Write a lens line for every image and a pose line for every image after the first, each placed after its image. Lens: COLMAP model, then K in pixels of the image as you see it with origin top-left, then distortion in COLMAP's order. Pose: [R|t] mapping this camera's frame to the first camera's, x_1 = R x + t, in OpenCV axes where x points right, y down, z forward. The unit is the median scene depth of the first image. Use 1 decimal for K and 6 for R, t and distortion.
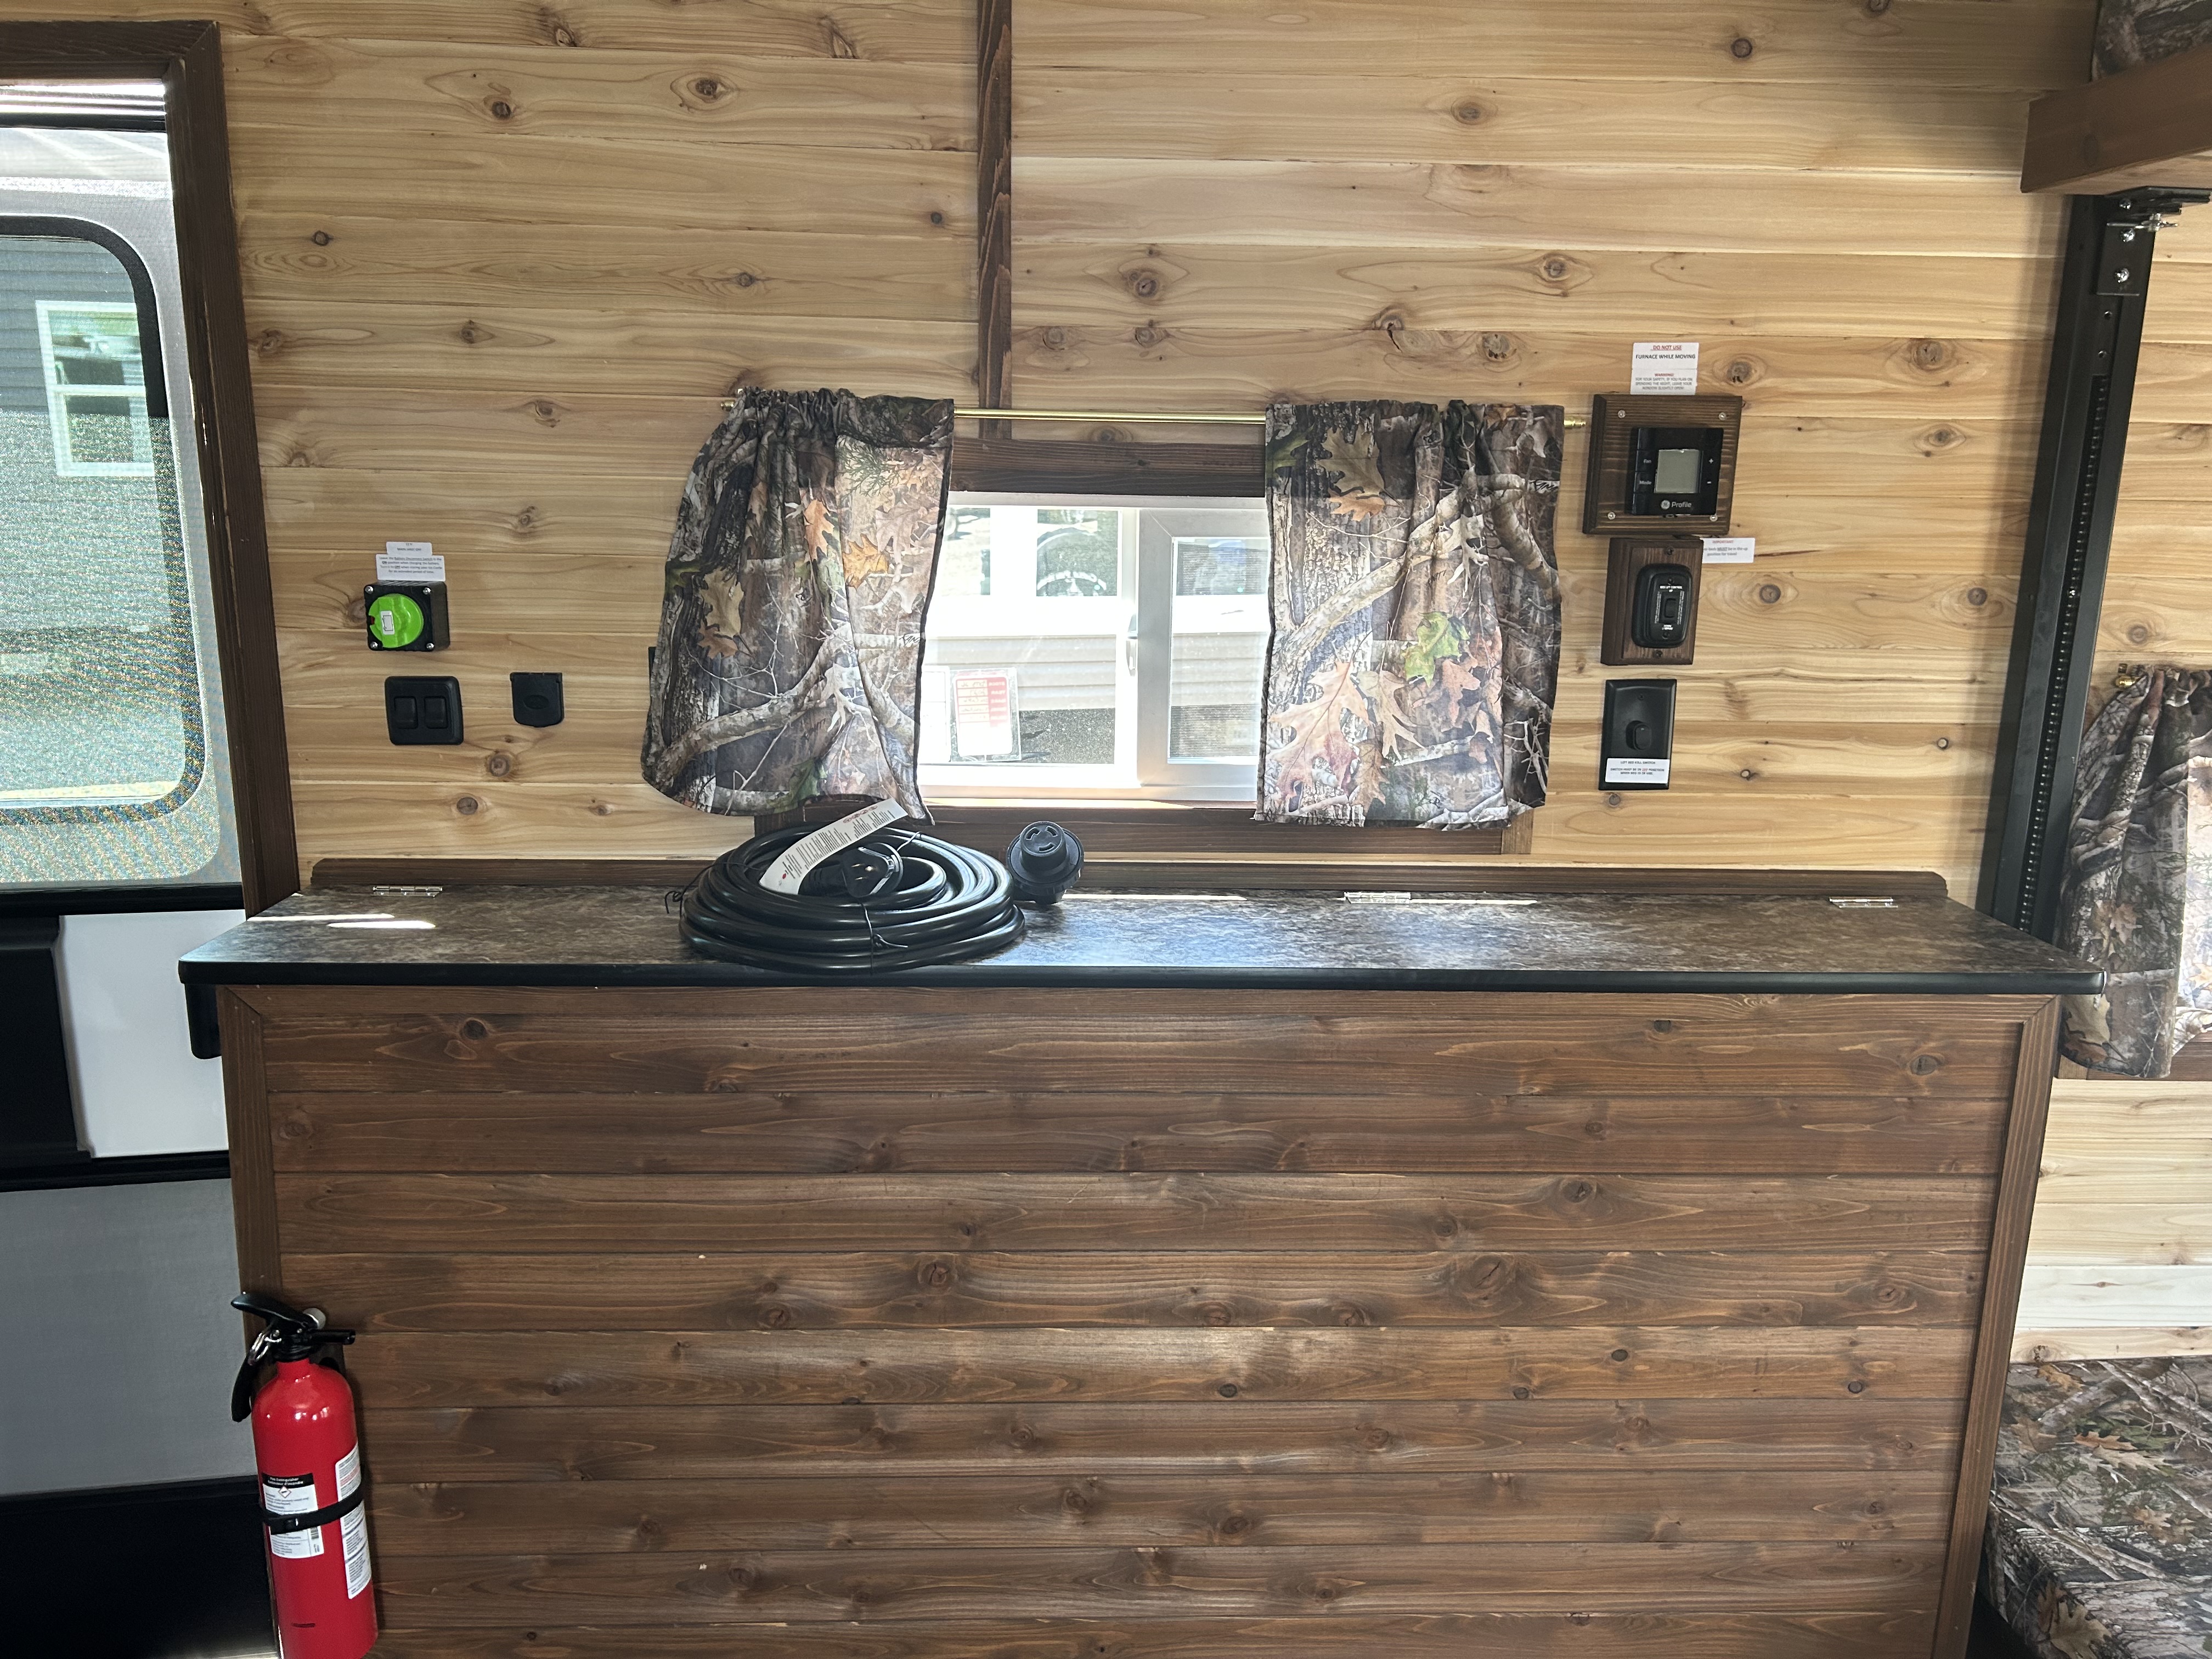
lens RADIAL K [[1699.0, 0, 1115.1], [0, 1699.0, 834.8], [0, 0, 1]] dist [0.053131, -0.071396]
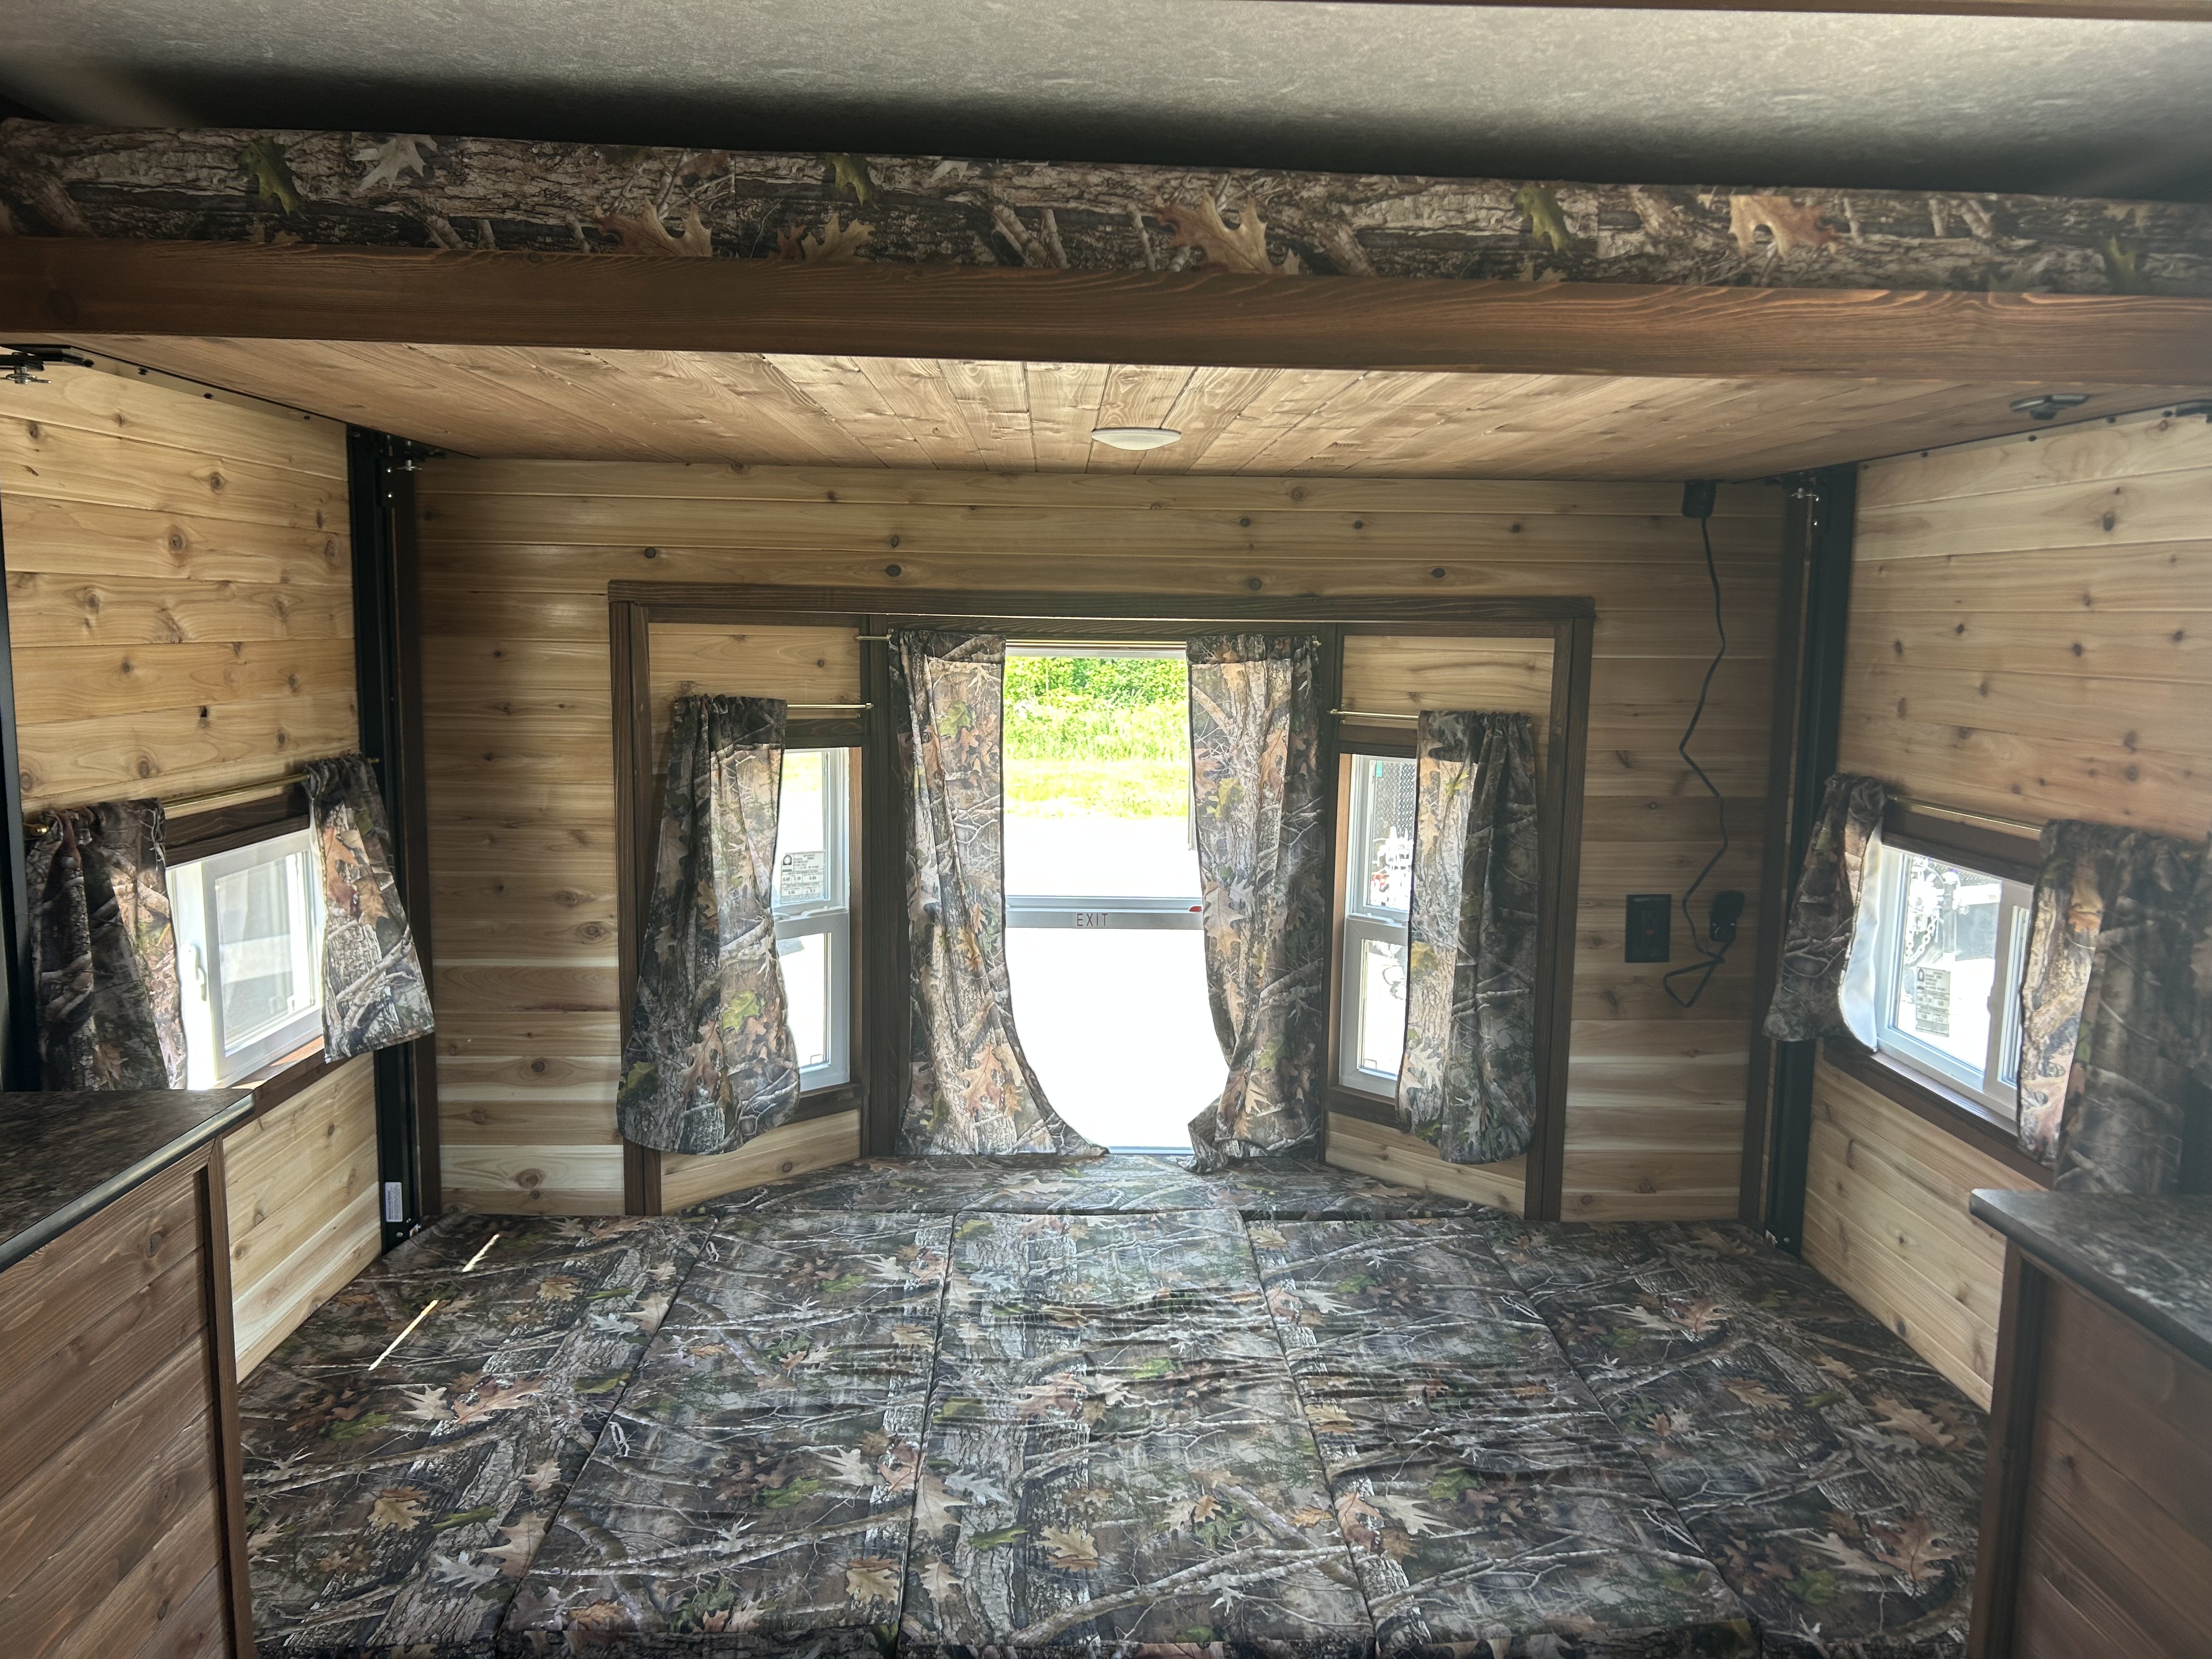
lens RADIAL K [[1699.0, 0, 1115.1], [0, 1699.0, 834.8], [0, 0, 1]] dist [0.053131, -0.071396]
pose [[-0.015471, -0.146958, 0.989022, -0.399983], [0.208056, 0.967016, 0.146943, -0.102963], [-0.977995, 0.208045, 0.015614, 0.381747]]
